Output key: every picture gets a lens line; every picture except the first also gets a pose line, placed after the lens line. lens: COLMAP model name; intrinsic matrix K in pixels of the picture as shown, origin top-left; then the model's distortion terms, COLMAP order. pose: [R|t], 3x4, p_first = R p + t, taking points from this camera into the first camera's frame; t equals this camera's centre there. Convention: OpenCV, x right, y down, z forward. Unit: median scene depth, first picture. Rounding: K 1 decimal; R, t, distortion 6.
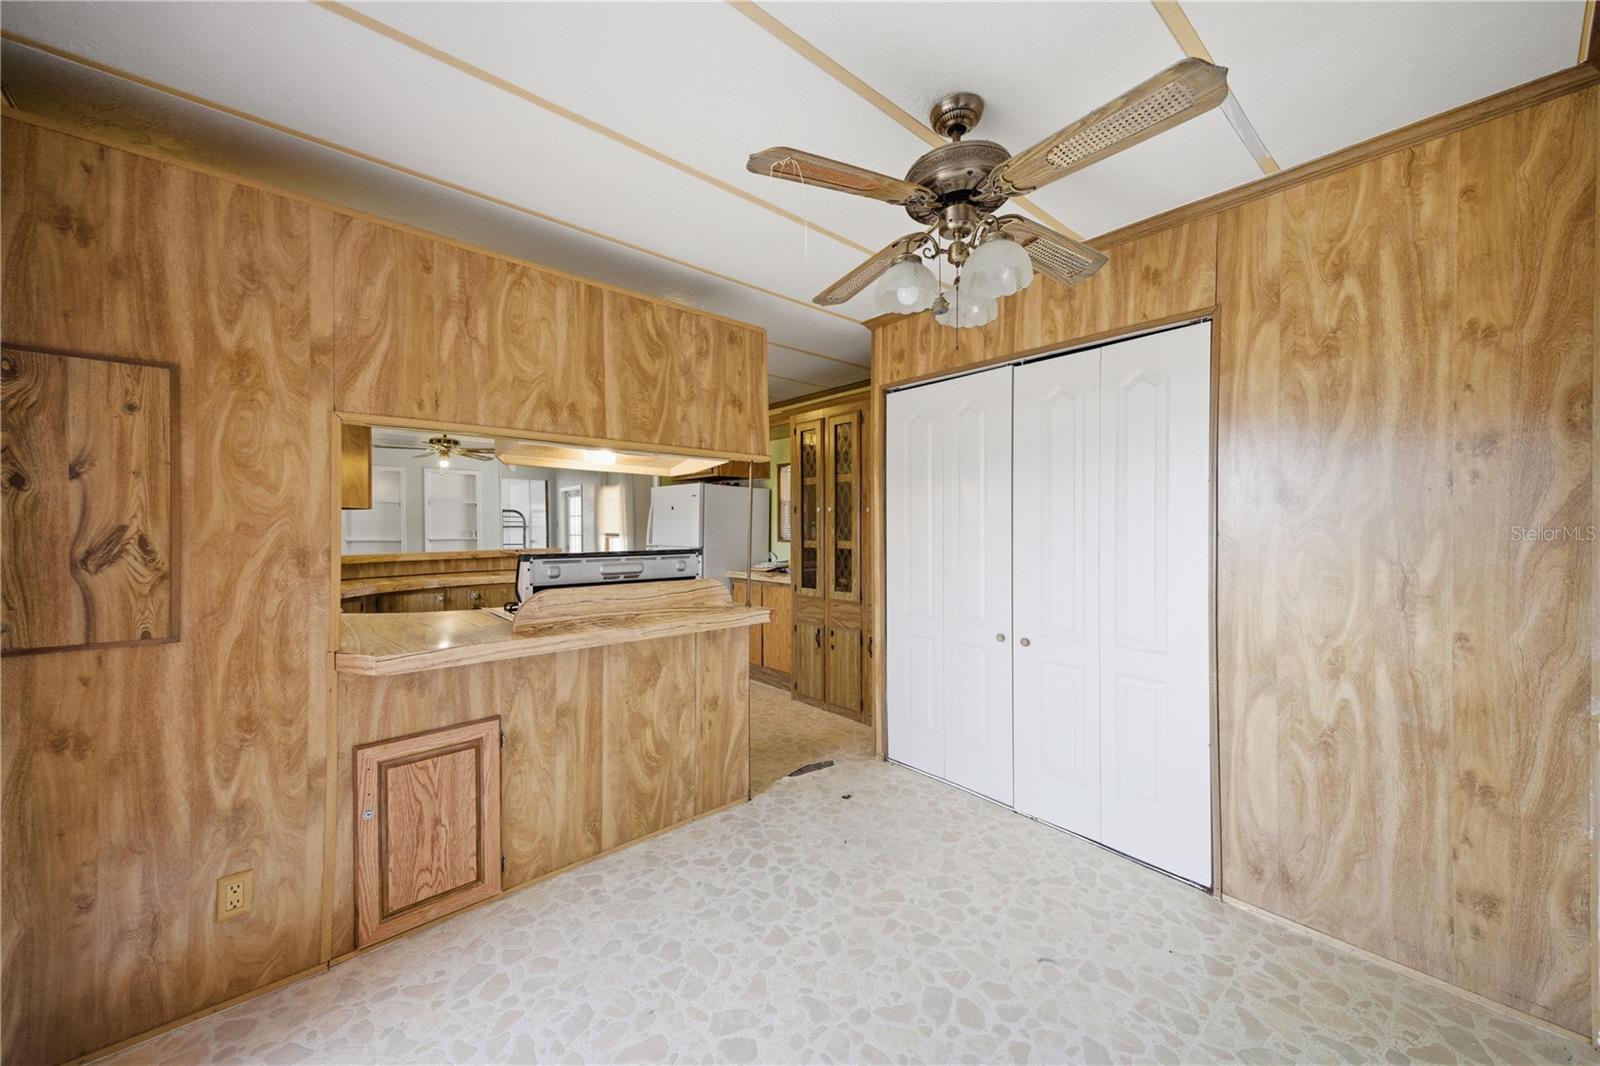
lens RADIAL K [[607.9, 0, 800.0], [0, 607.9, 533.0], [0, 0, 1]] dist [0.013027, -0.000047]
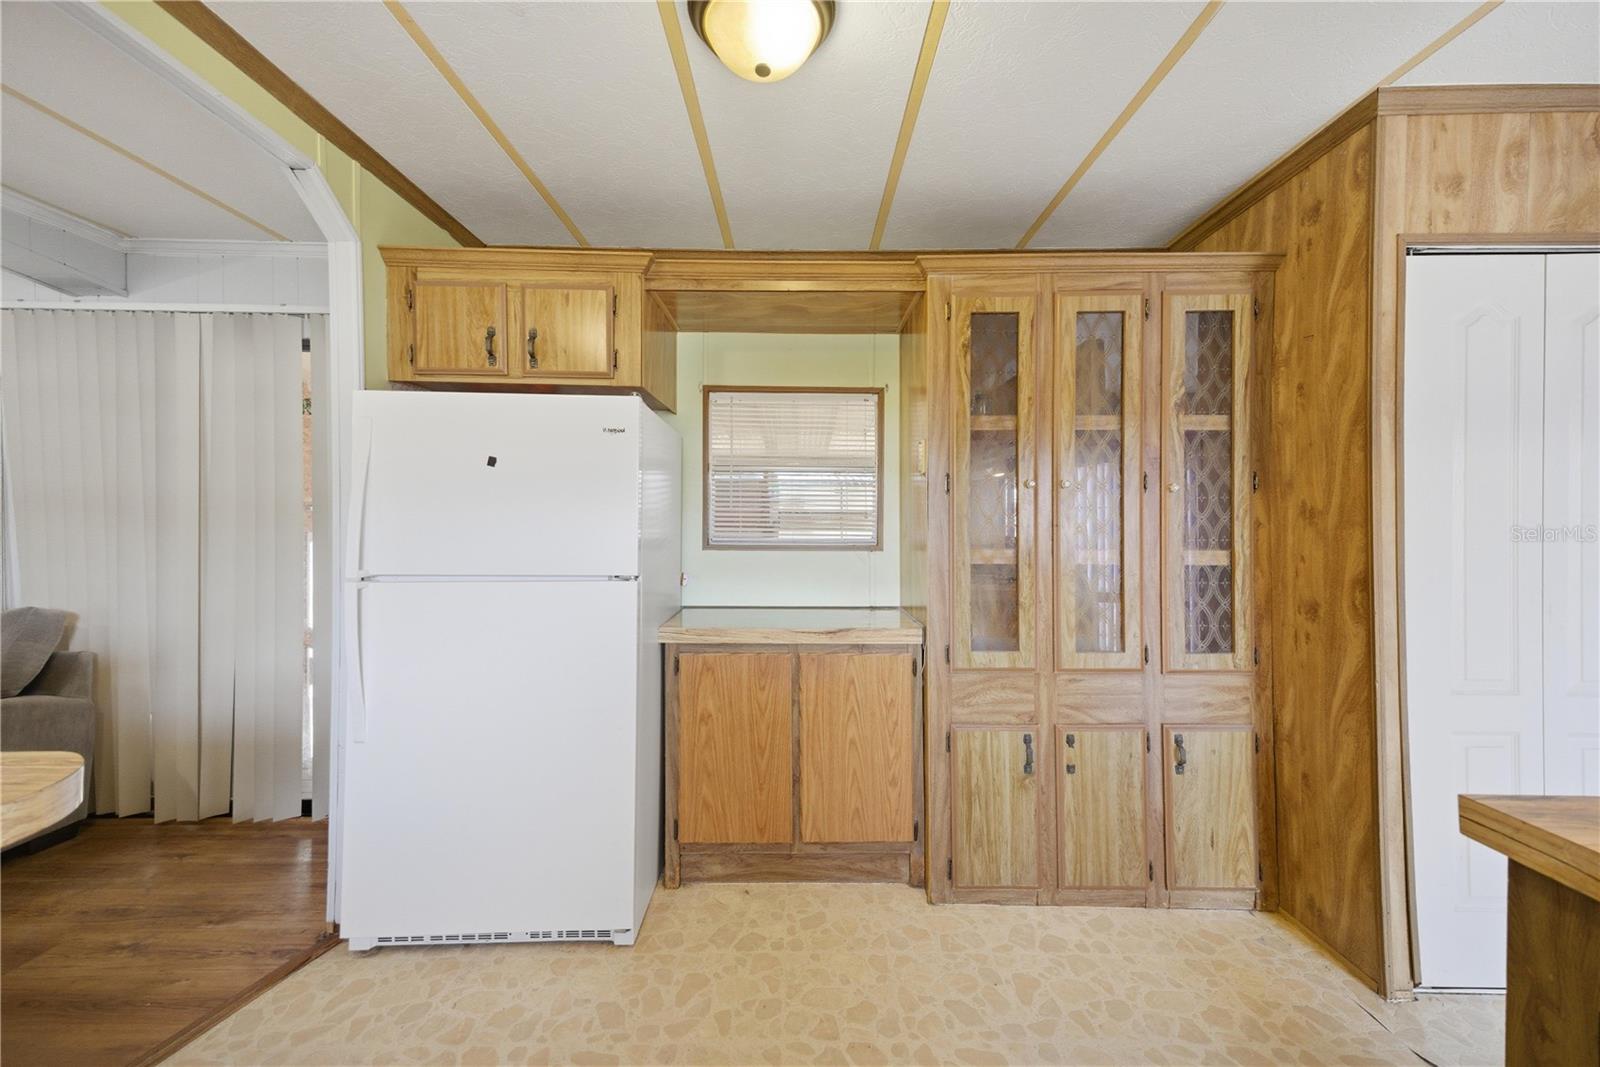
lens RADIAL K [[607.9, 0, 800.0], [0, 607.9, 533.5], [0, 0, 1]] dist [0.013027, -0.000047]
pose [[0.656934, 0.015520, 0.753789, -0.458403], [-0.007210, 0.999872, -0.014303, 0.009422], [-0.753914, 0.003962, 0.656961, 0.850043]]
